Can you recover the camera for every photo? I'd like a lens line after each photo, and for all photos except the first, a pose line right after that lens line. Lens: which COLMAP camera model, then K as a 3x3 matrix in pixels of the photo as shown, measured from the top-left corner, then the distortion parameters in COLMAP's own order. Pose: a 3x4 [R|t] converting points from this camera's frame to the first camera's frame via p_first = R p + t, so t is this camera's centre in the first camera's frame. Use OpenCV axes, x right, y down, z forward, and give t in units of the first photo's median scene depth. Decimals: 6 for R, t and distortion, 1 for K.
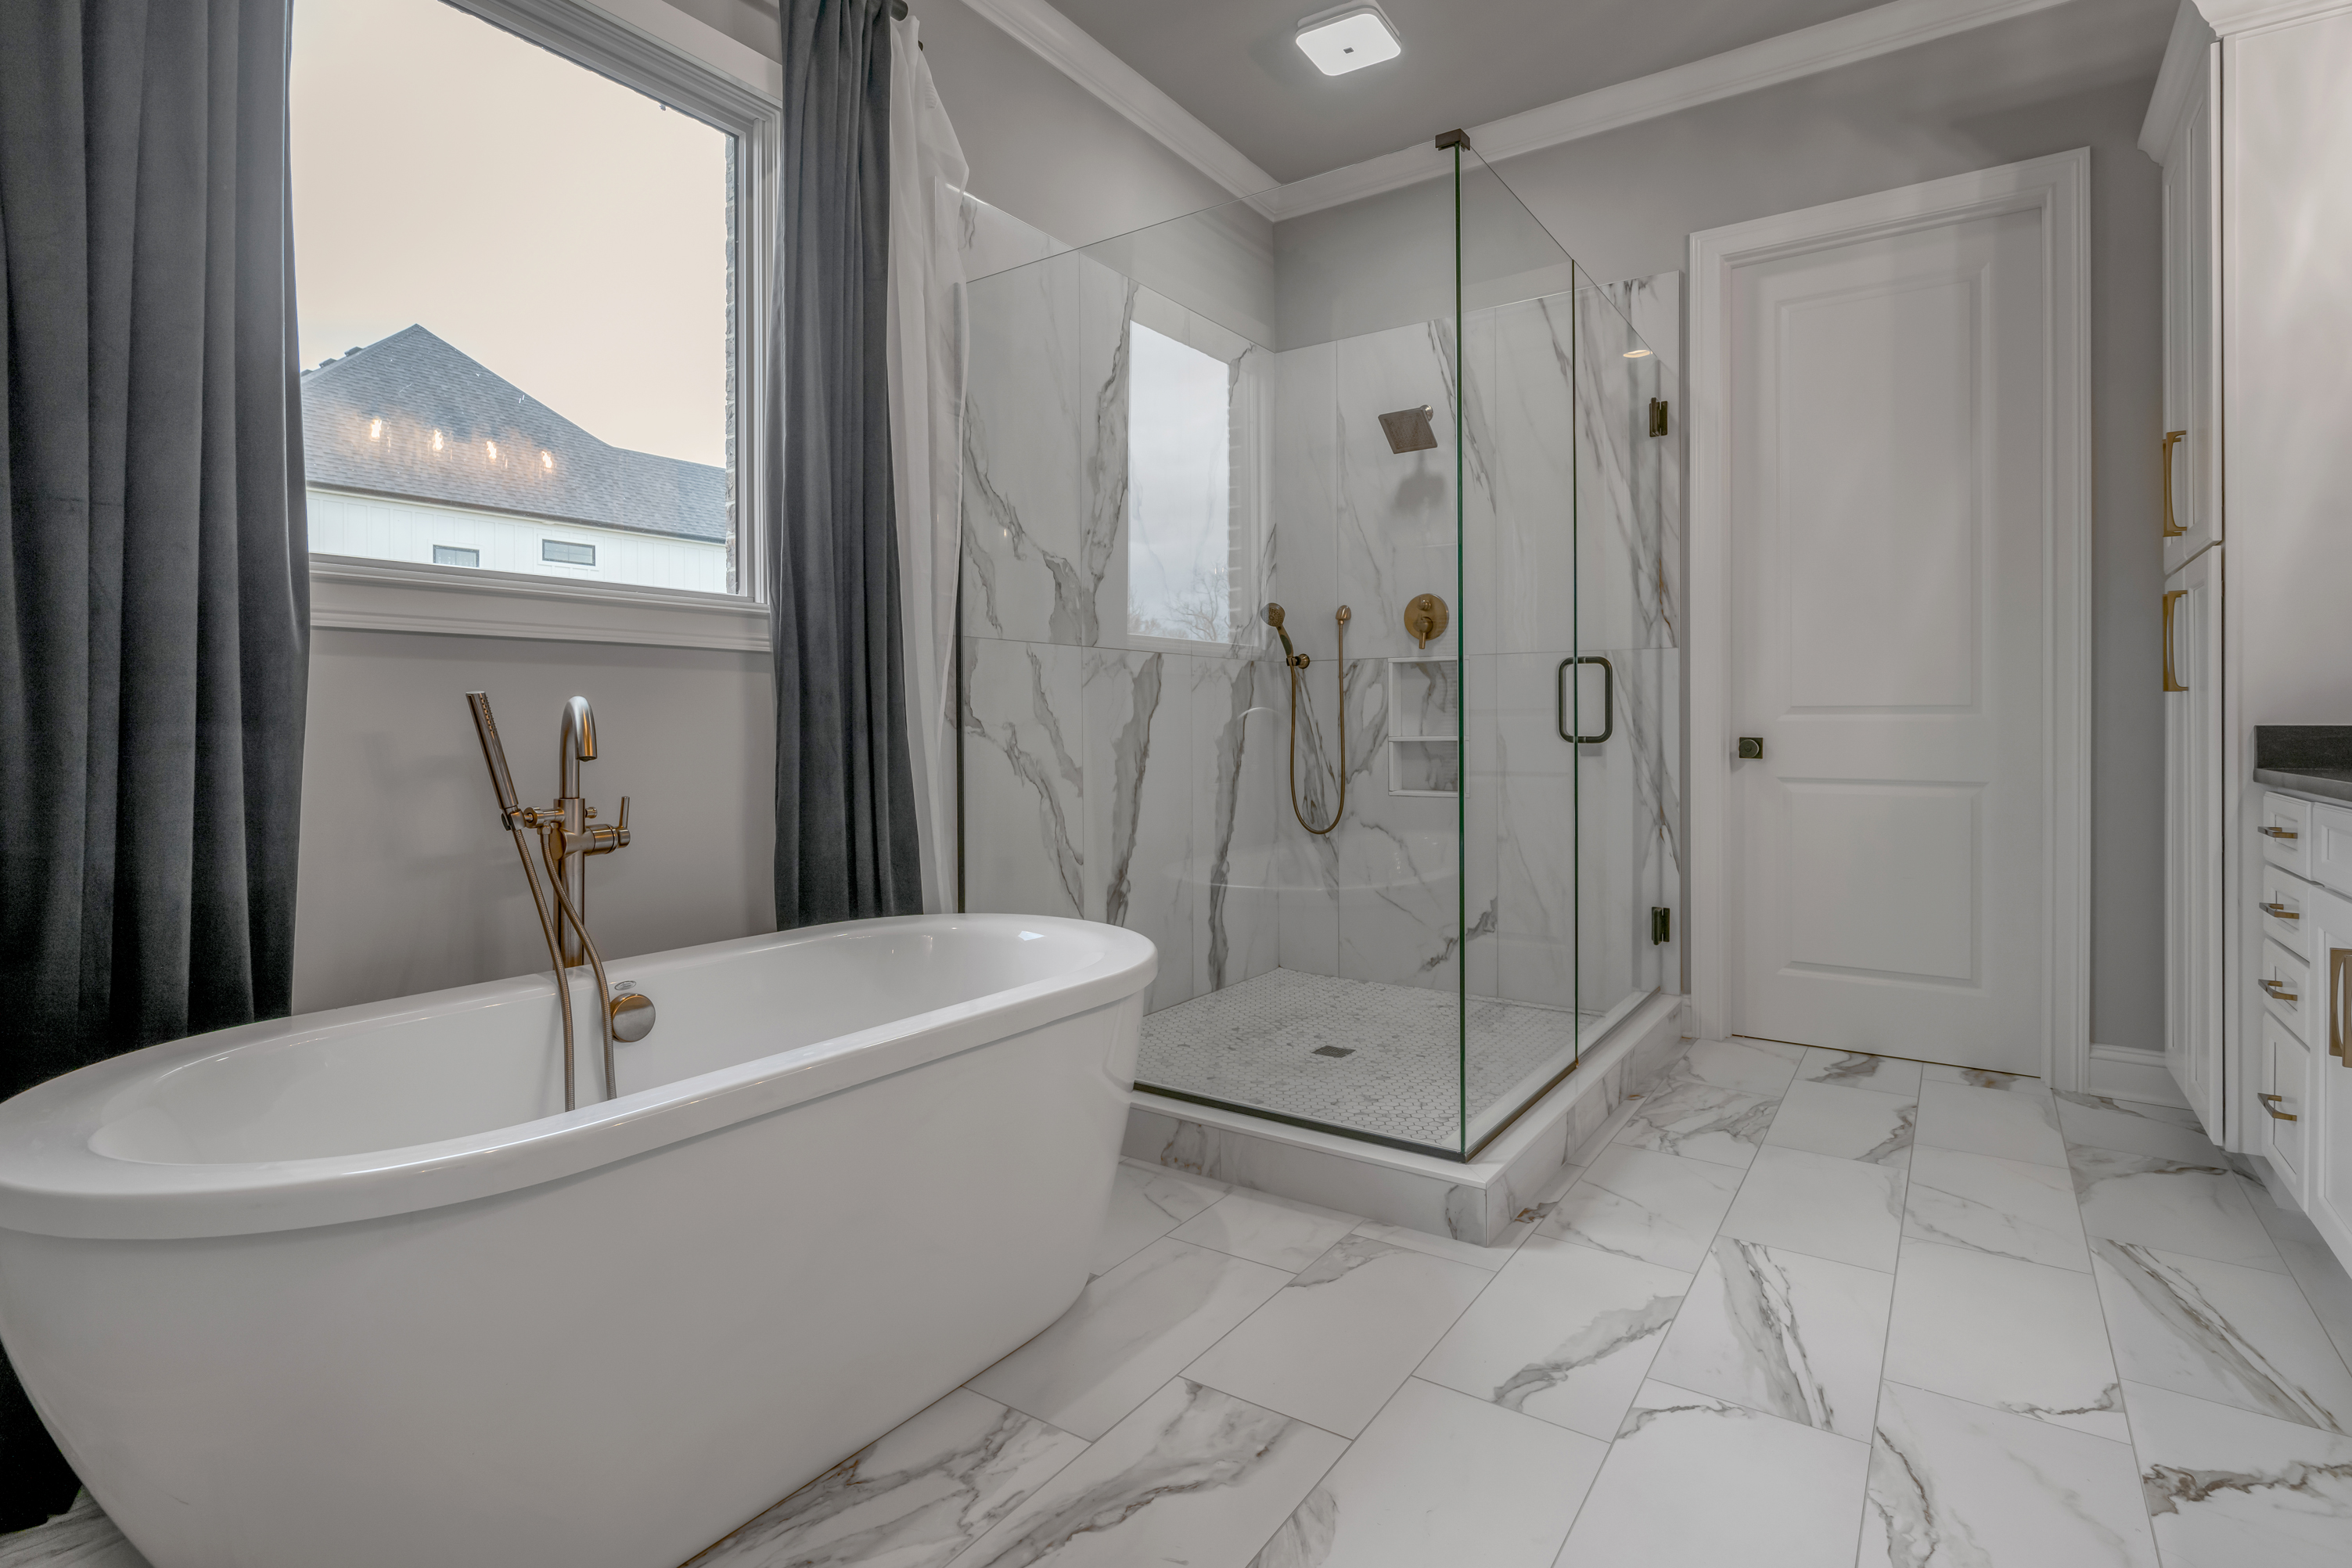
lens RADIAL K [[1158.6, 0, 1177.1], [0, 1158.6, 716.9], [0, 0, 1]] dist [-0.000668, 0.000153]
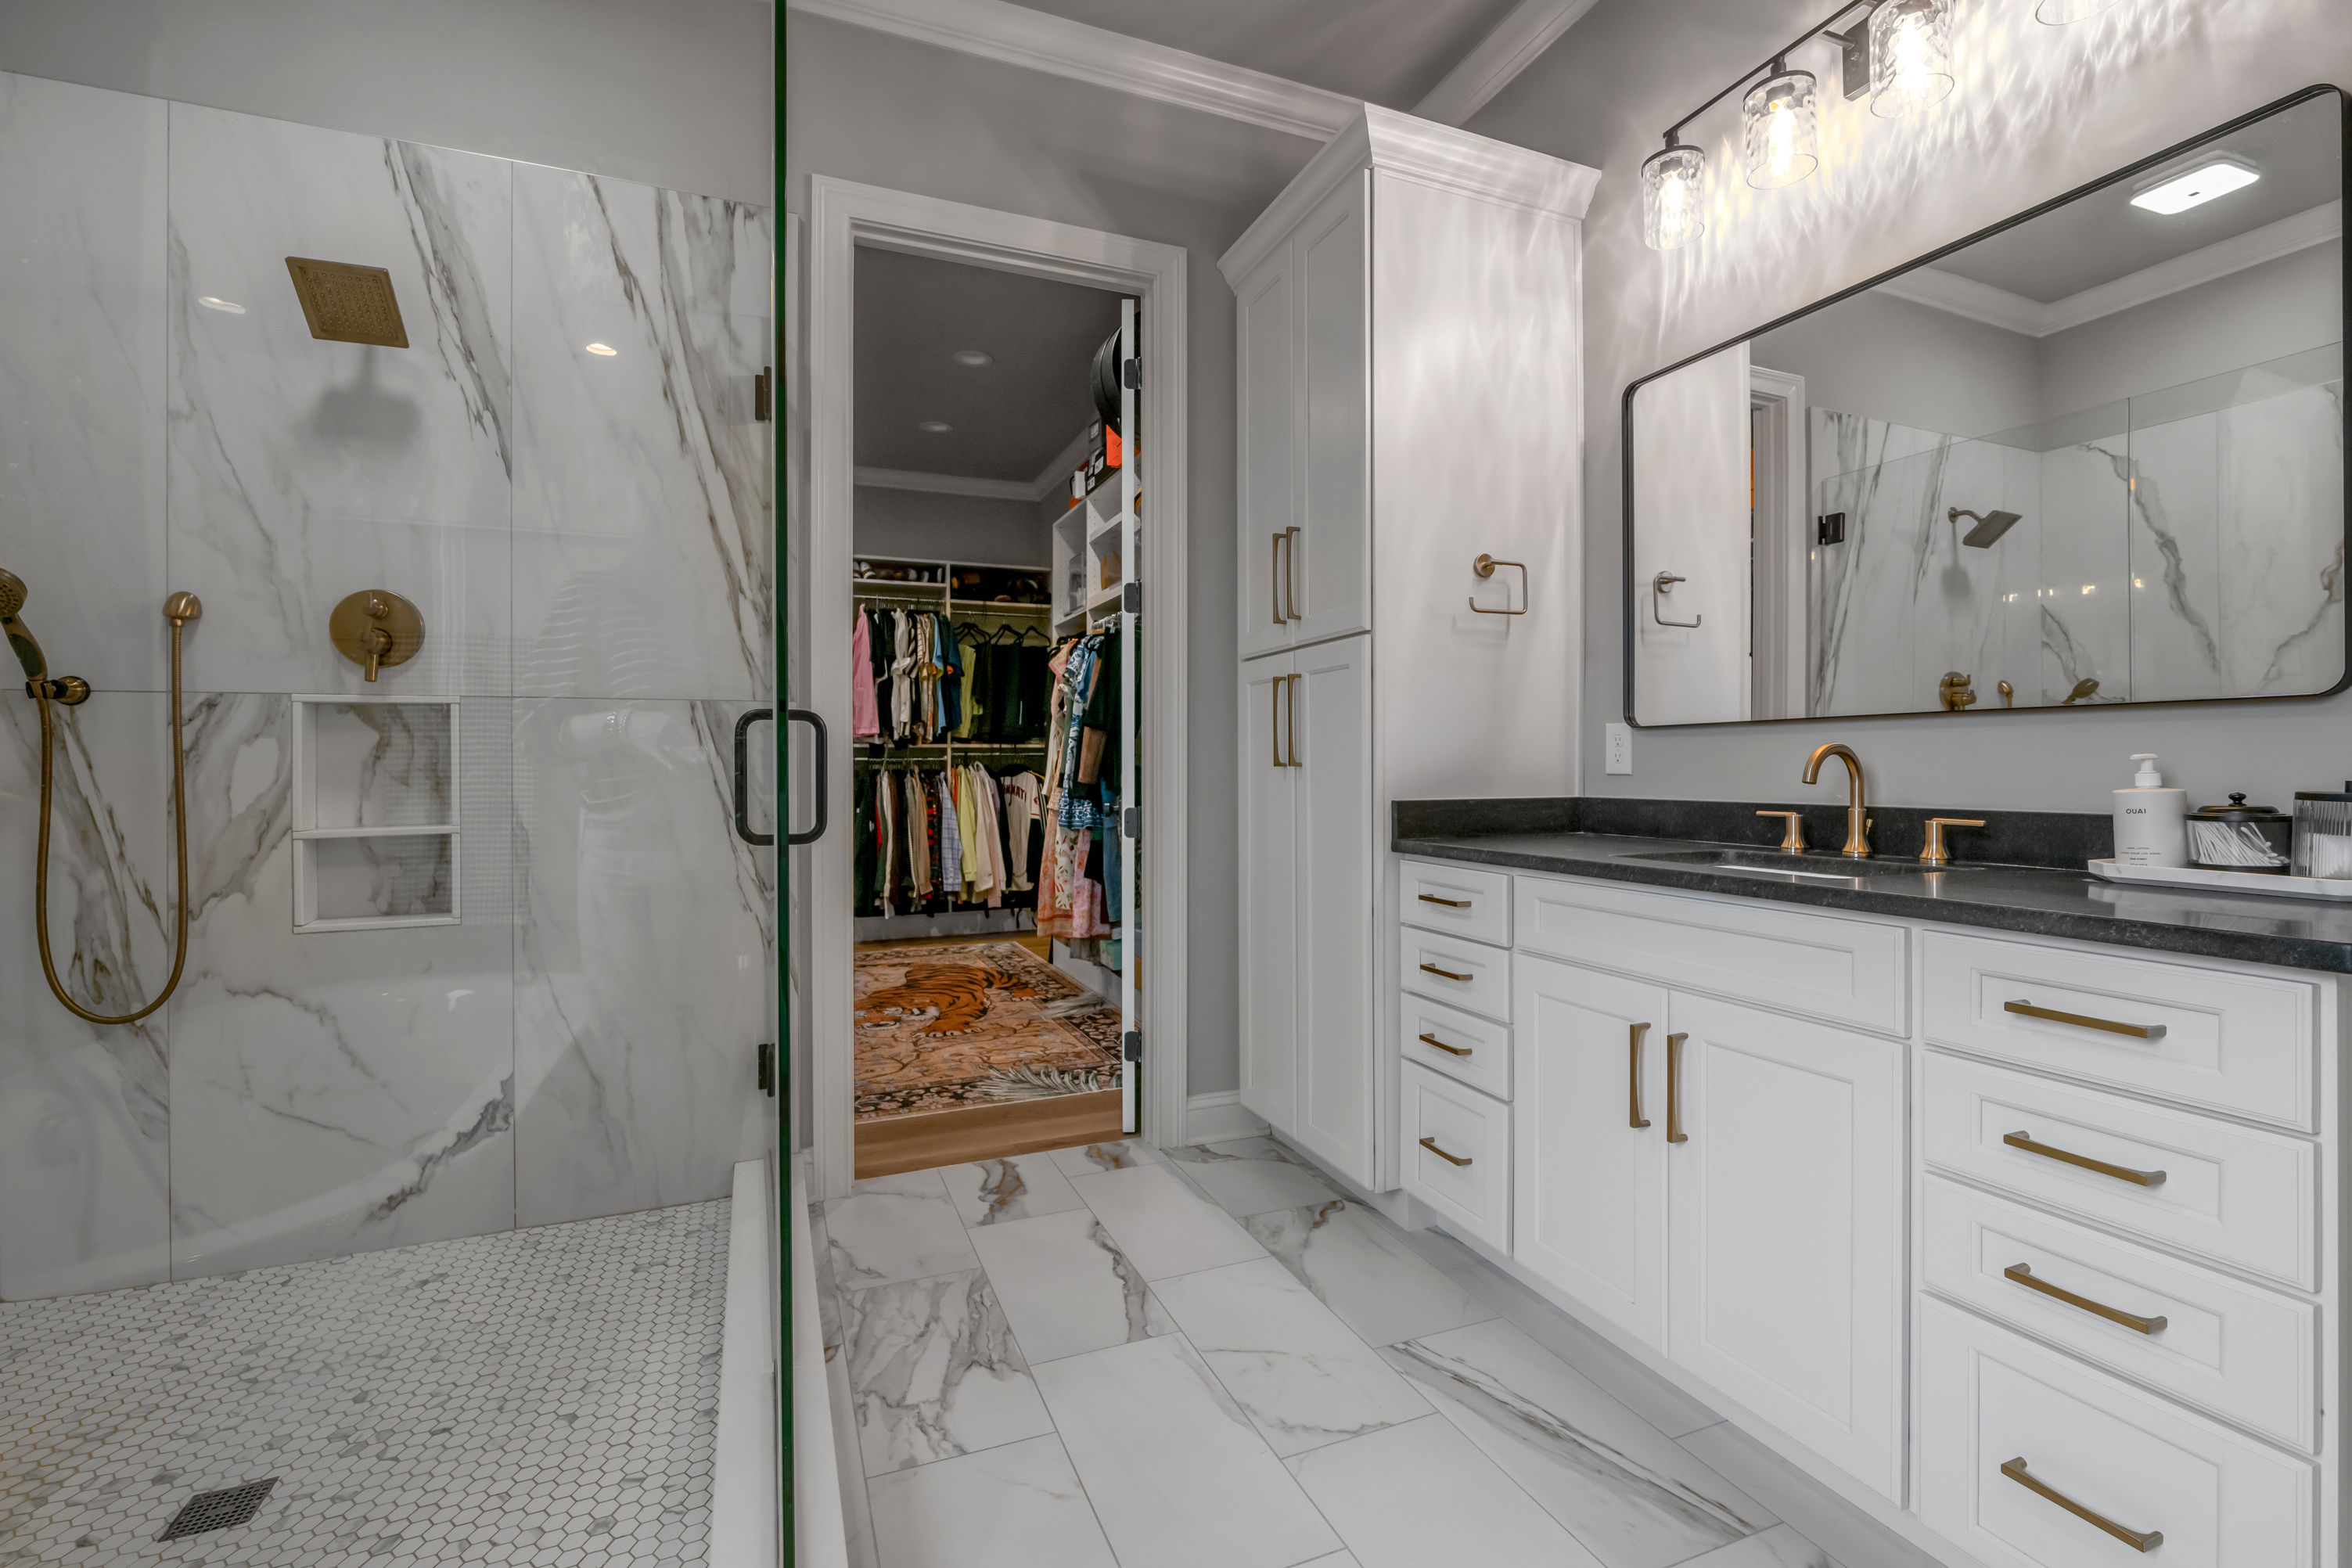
lens RADIAL K [[1033.5, 0, 1178.2], [0, 1033.5, 761.9], [0, 0, 1]] dist [-0.006215, -0.000248]
pose [[0.548084, 0.001533, 0.836422, -0.002481], [0.001220, 0.999996, -0.002632, -0.015573], [-0.836422, 0.002463, 0.548080, 0.364193]]
